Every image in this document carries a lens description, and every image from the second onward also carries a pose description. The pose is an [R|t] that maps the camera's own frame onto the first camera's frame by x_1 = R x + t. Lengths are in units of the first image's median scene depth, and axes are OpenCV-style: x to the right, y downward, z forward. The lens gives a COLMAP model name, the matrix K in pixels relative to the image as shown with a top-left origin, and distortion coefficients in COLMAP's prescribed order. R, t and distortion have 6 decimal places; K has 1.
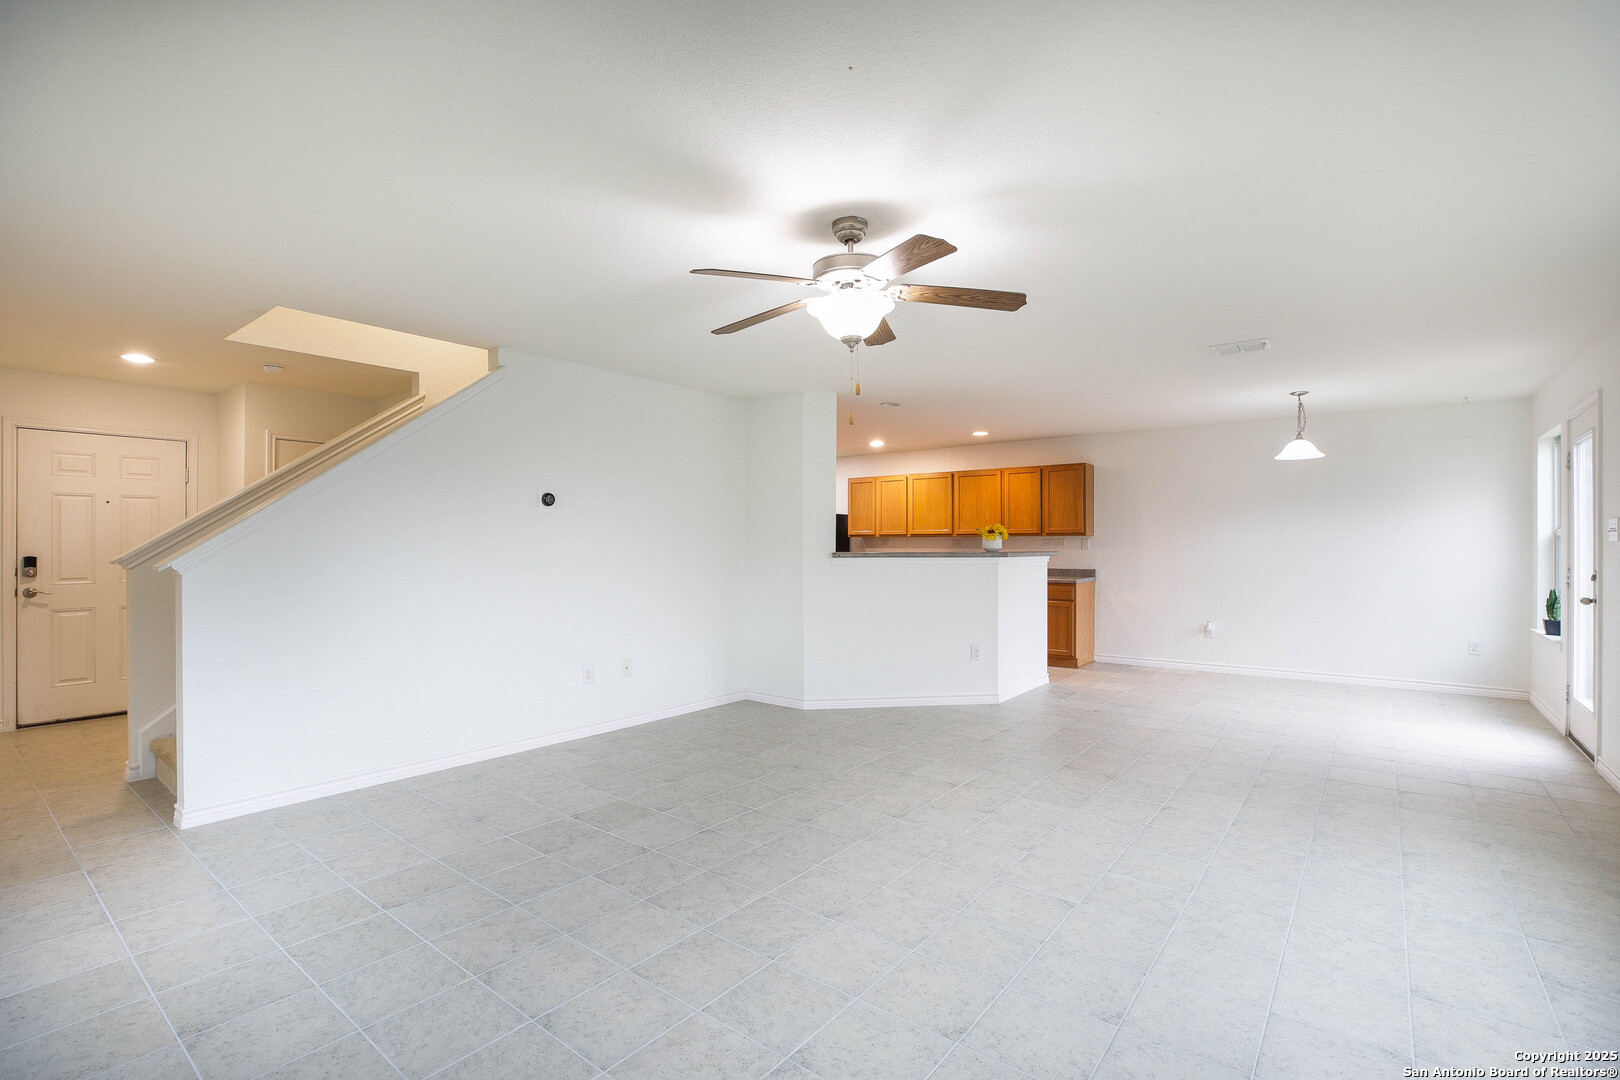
lens RADIAL K [[731.4, 0, 824.4], [0, 731.4, 544.5], [0, 0, 1]] dist [-0.067408, 0.015672]
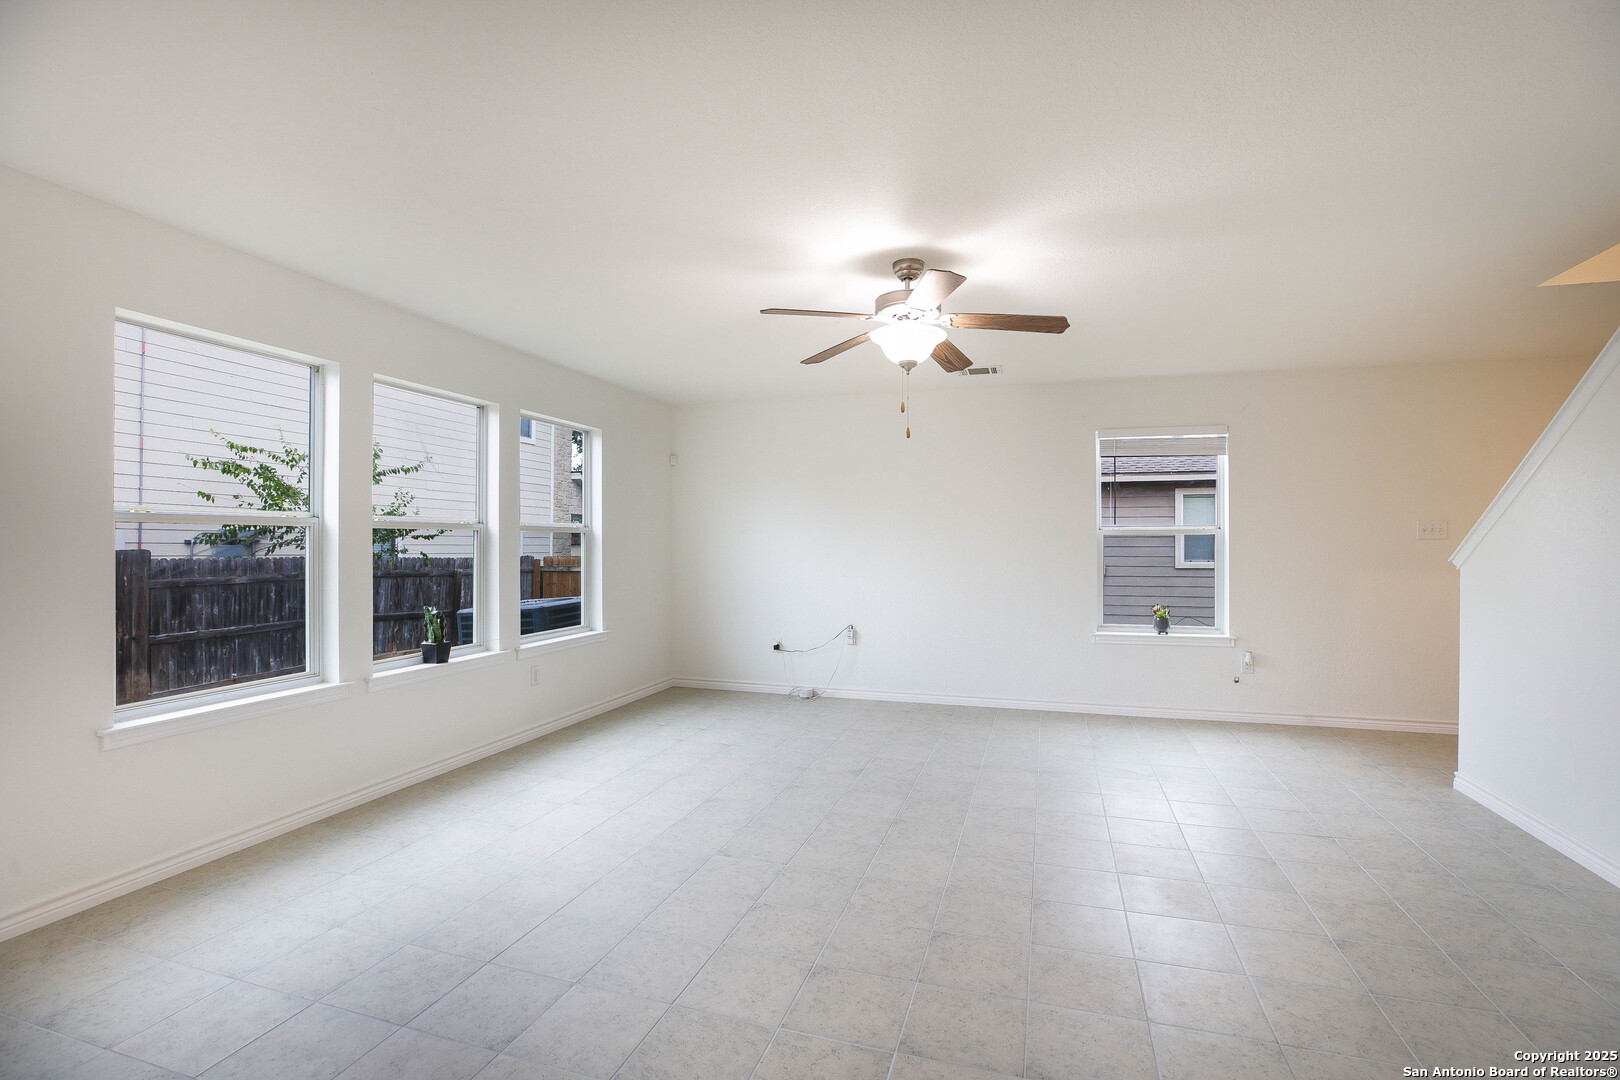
lens RADIAL K [[731.4, 0, 824.4], [0, 731.4, 544.5], [0, 0, 1]] dist [-0.067408, 0.015672]
pose [[-0.935148, 0.003345, -0.354242, 0.565062], [0.001871, 0.999988, 0.004506, -0.003724], [0.354253, 0.003551, -0.935143, 2.020327]]
